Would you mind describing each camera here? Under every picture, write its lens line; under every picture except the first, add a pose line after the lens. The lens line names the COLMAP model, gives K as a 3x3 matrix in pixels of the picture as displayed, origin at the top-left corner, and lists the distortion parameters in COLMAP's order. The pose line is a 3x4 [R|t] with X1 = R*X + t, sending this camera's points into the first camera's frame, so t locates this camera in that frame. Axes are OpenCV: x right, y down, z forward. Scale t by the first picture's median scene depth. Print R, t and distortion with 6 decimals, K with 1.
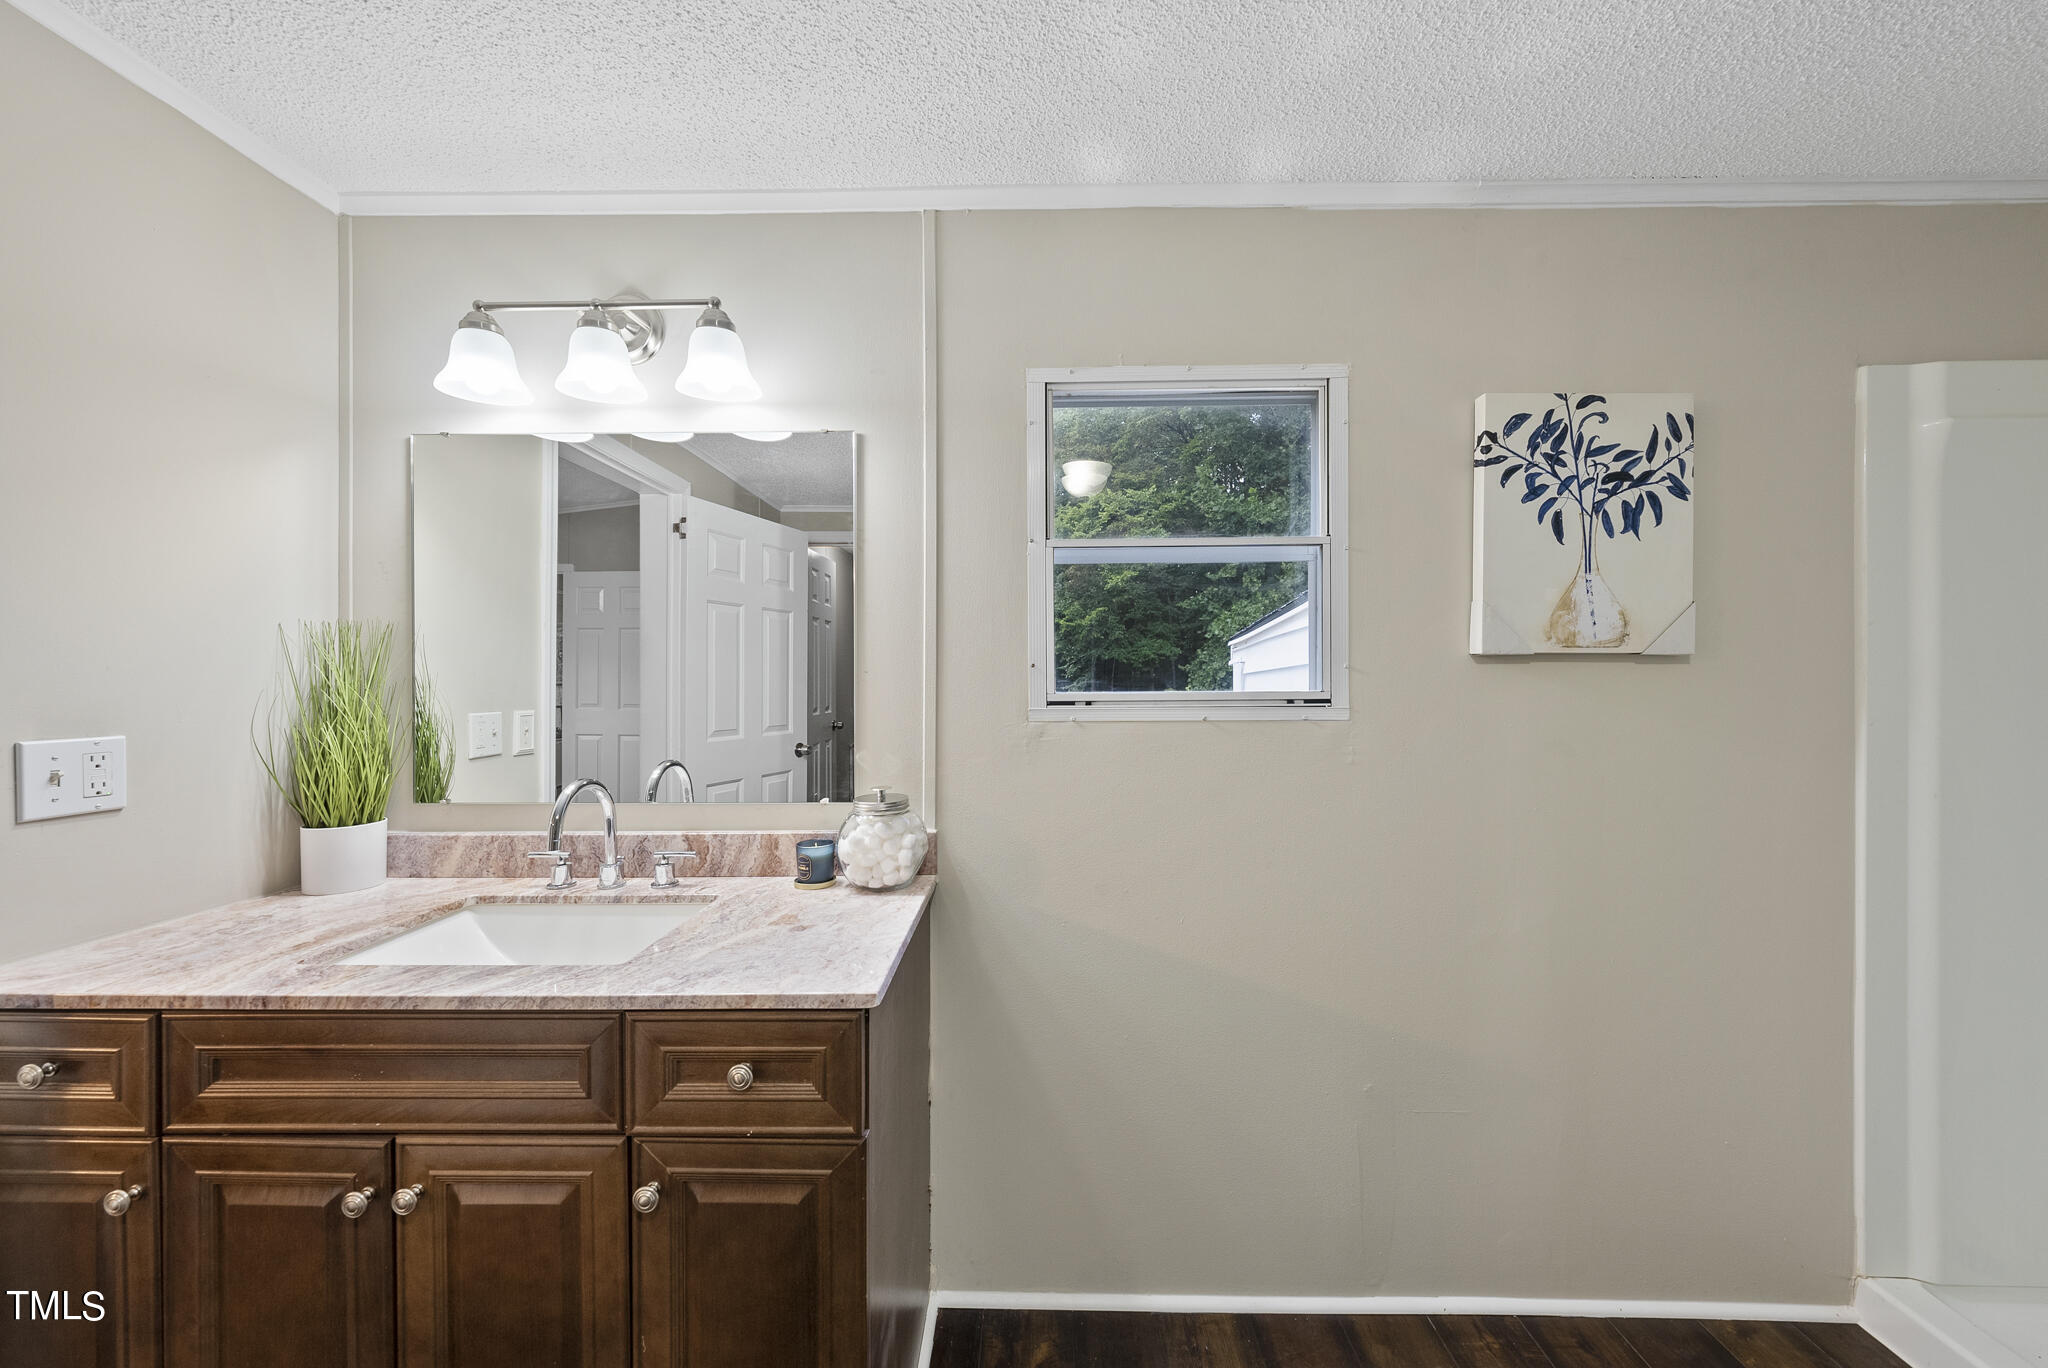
lens RADIAL K [[719.6, 0, 1024.1], [0, 719.6, 680.8], [0, 0, 1]] dist [-0.002794, 0.000012]
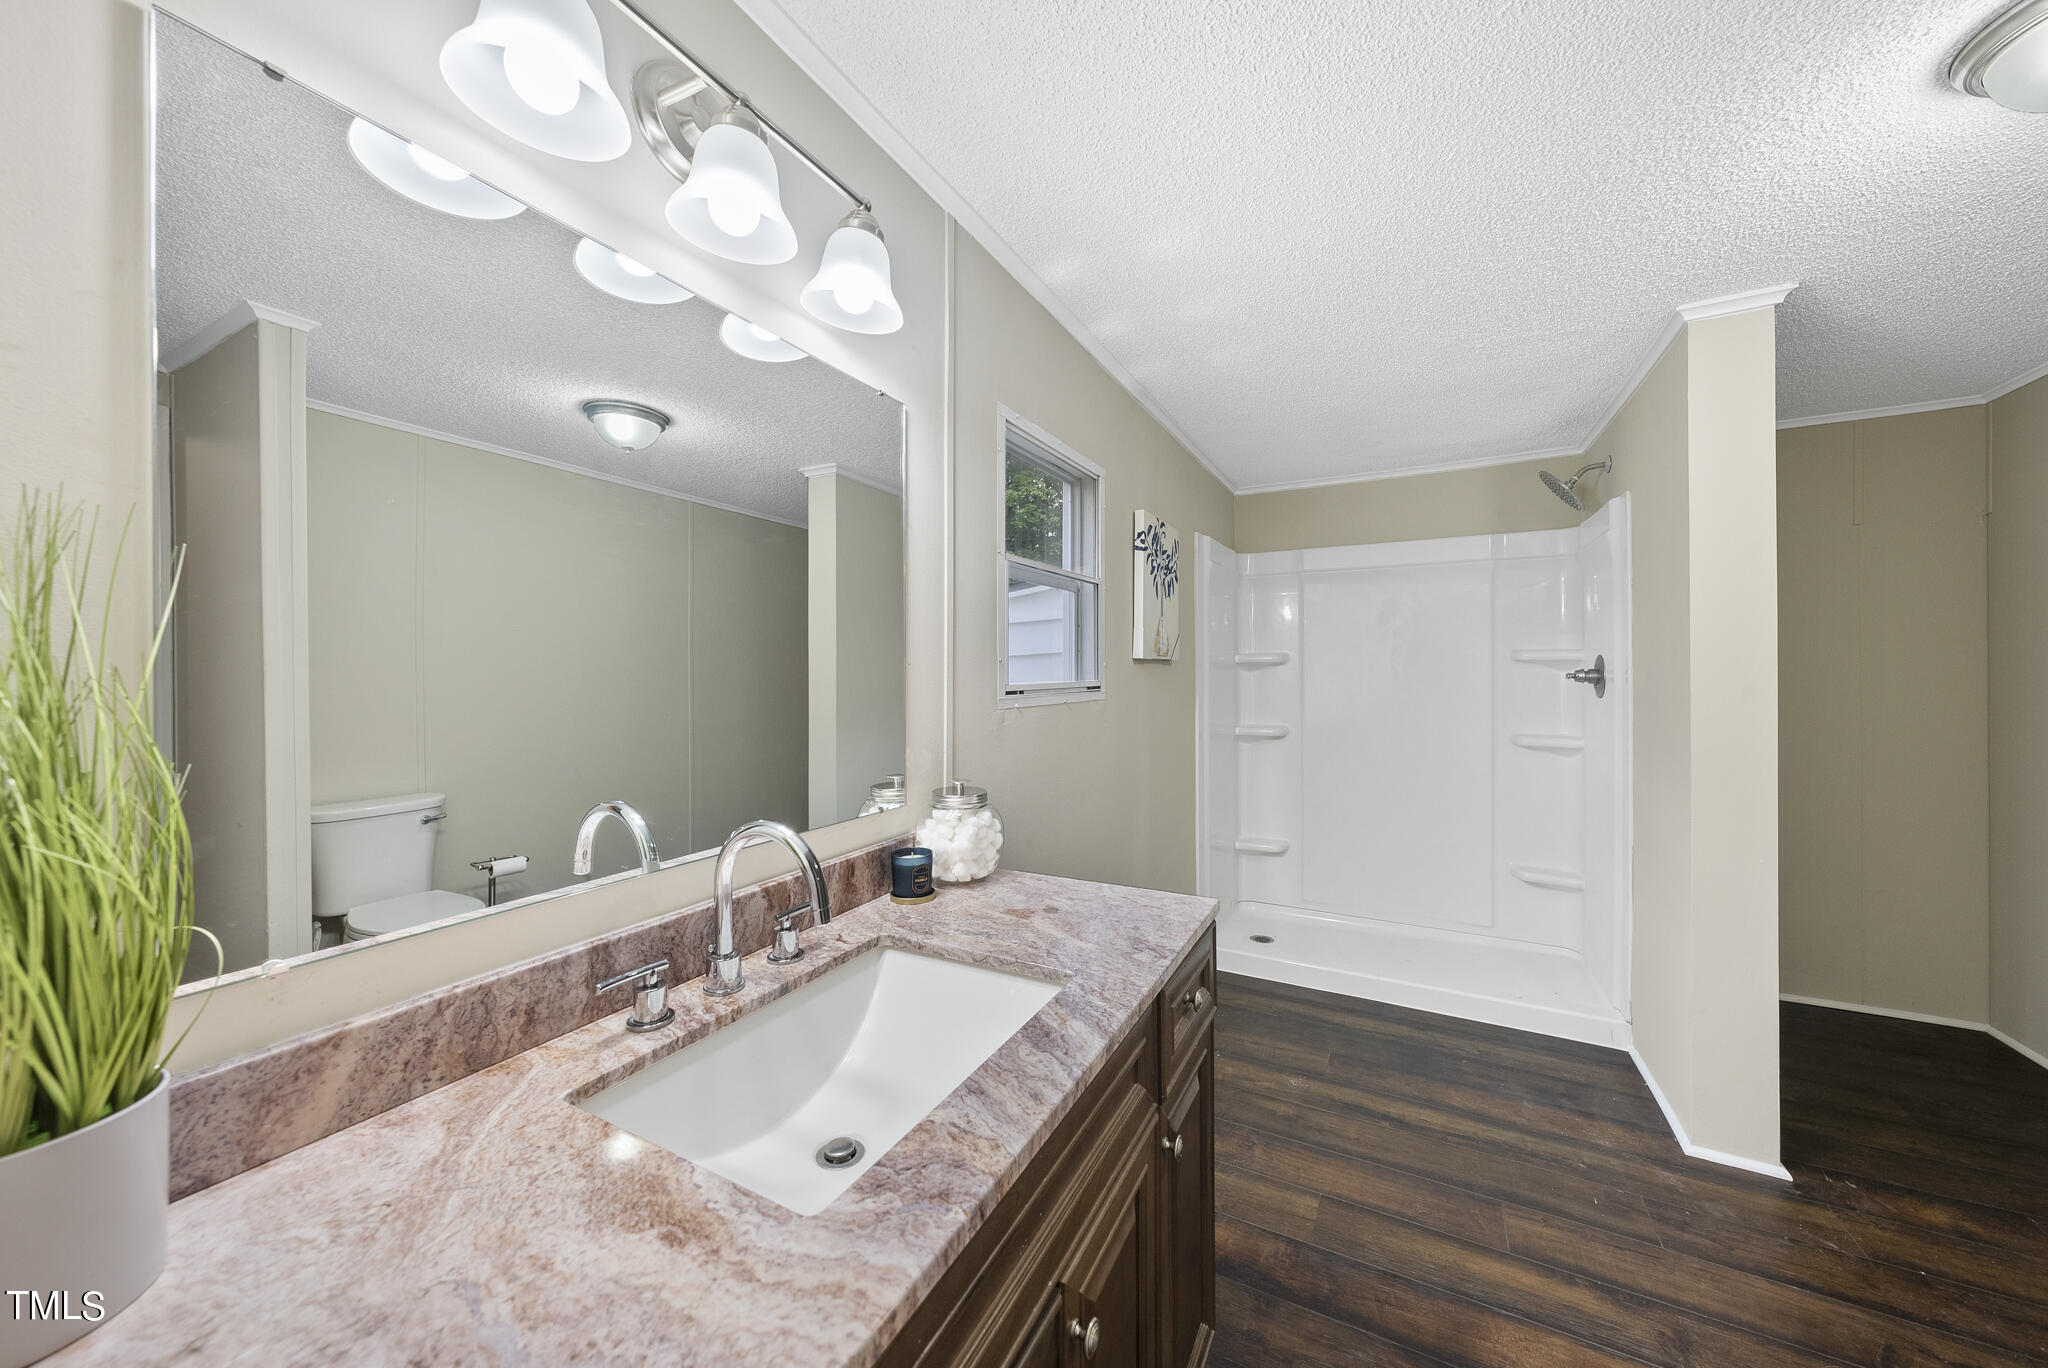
lens RADIAL K [[719.6, 0, 1024.1], [0, 719.6, 680.8], [0, 0, 1]] dist [-0.002794, 0.000012]
pose [[0.453861, -0.007228, 0.891043, -1.070314], [0.008256, 0.999958, 0.003906, 0.007198], [-0.891034, 0.005583, 0.453901, 0.478025]]
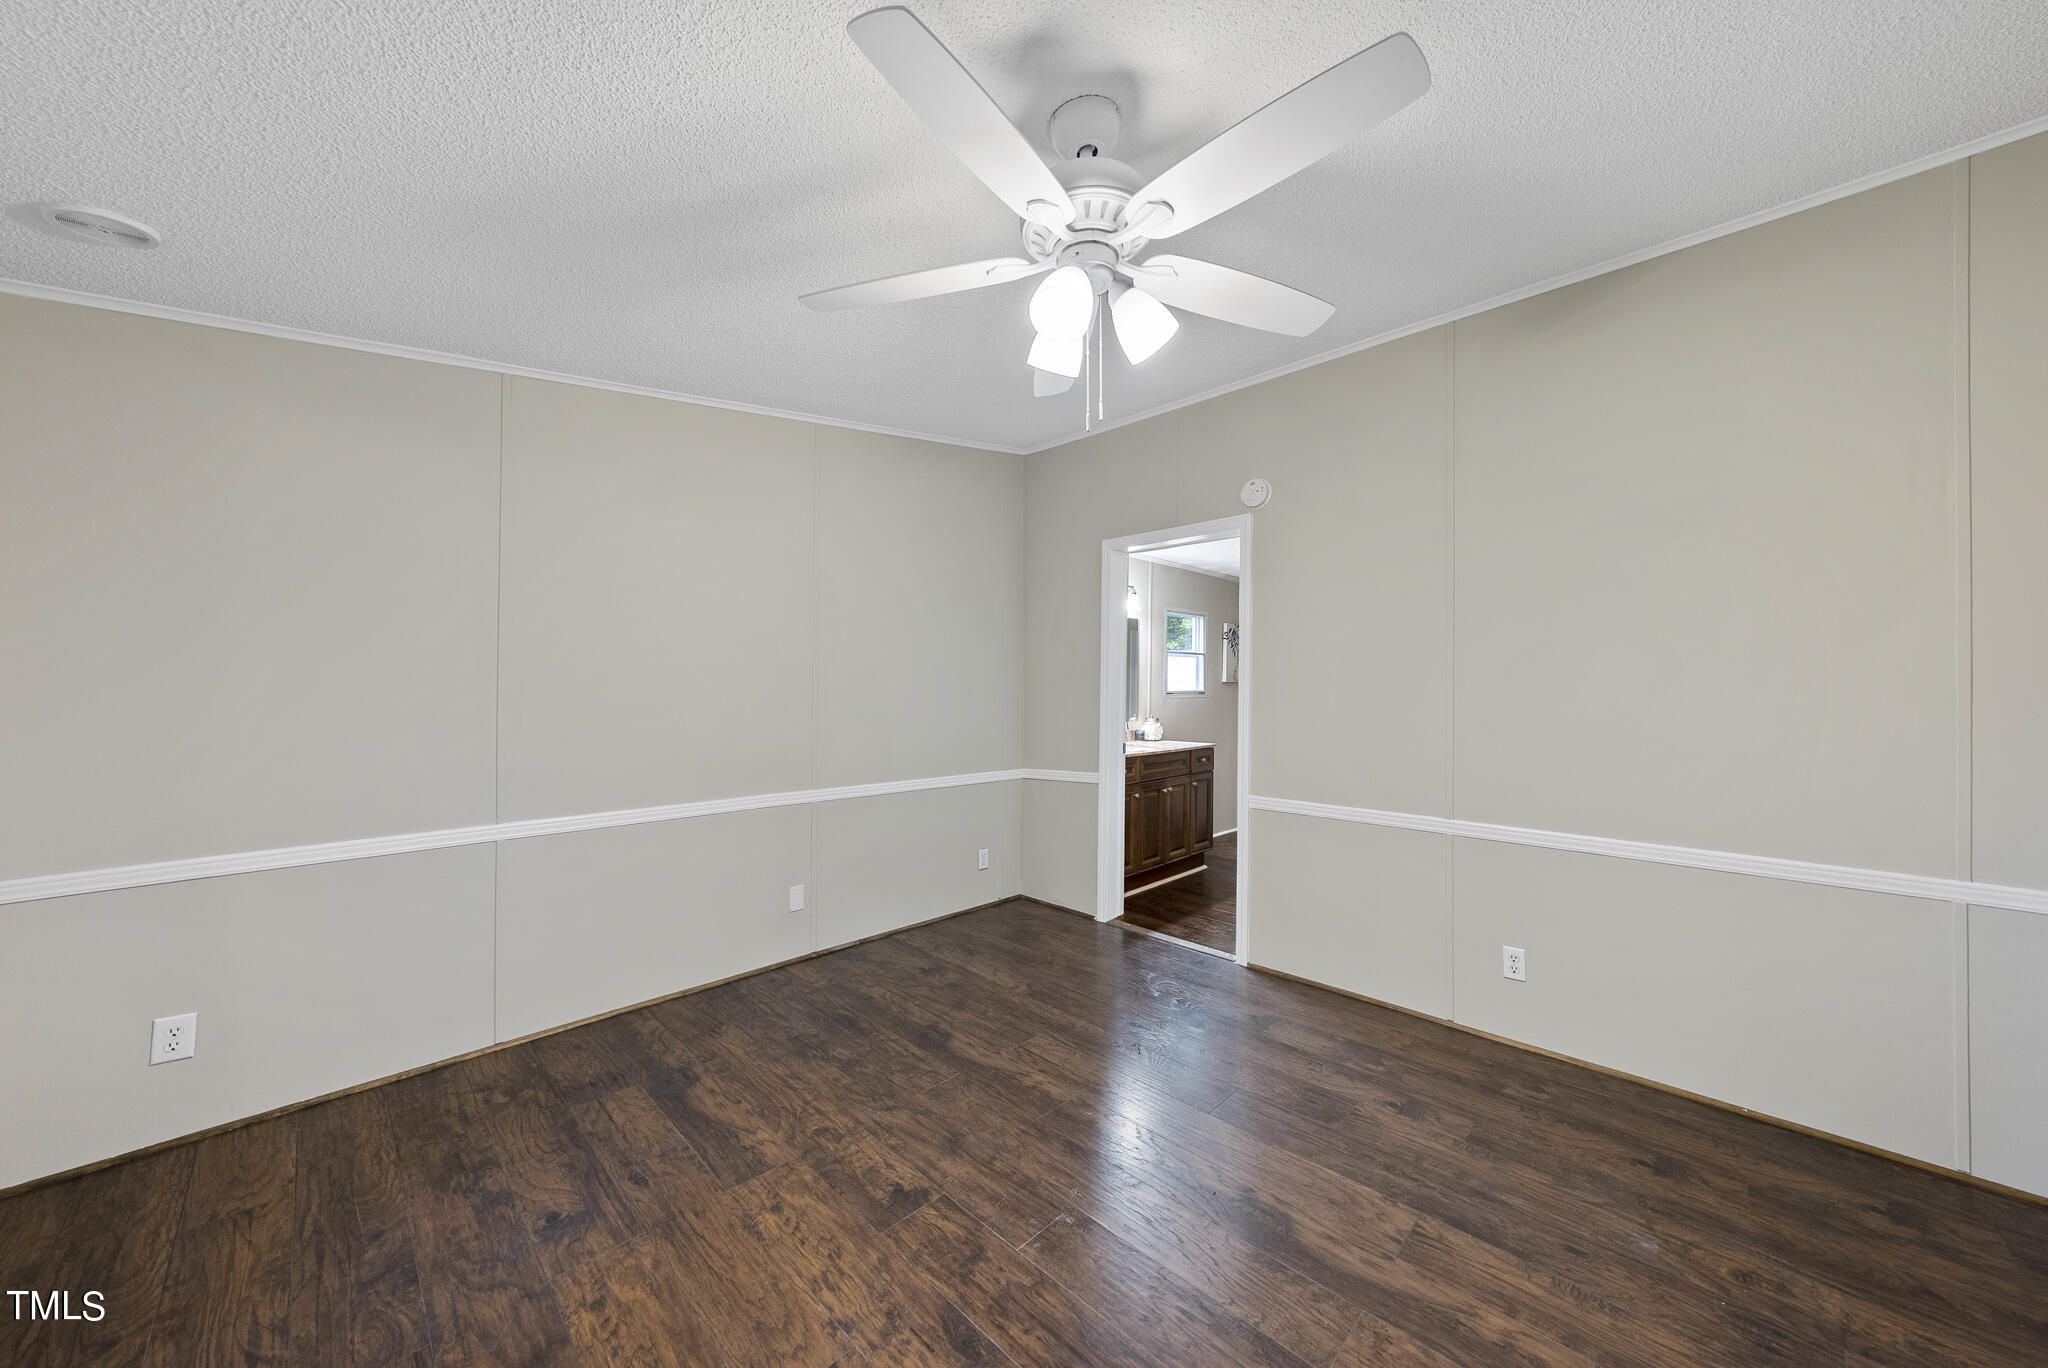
lens RADIAL K [[719.6, 0, 1024.1], [0, 719.6, 680.8], [0, 0, 1]] dist [-0.002794, 0.000012]
pose [[0.691434, 0.014044, 0.722303, -3.496706], [-0.009122, 0.999901, -0.010709, 0.014717], [-0.722382, 0.000815, 0.691494, -1.169954]]
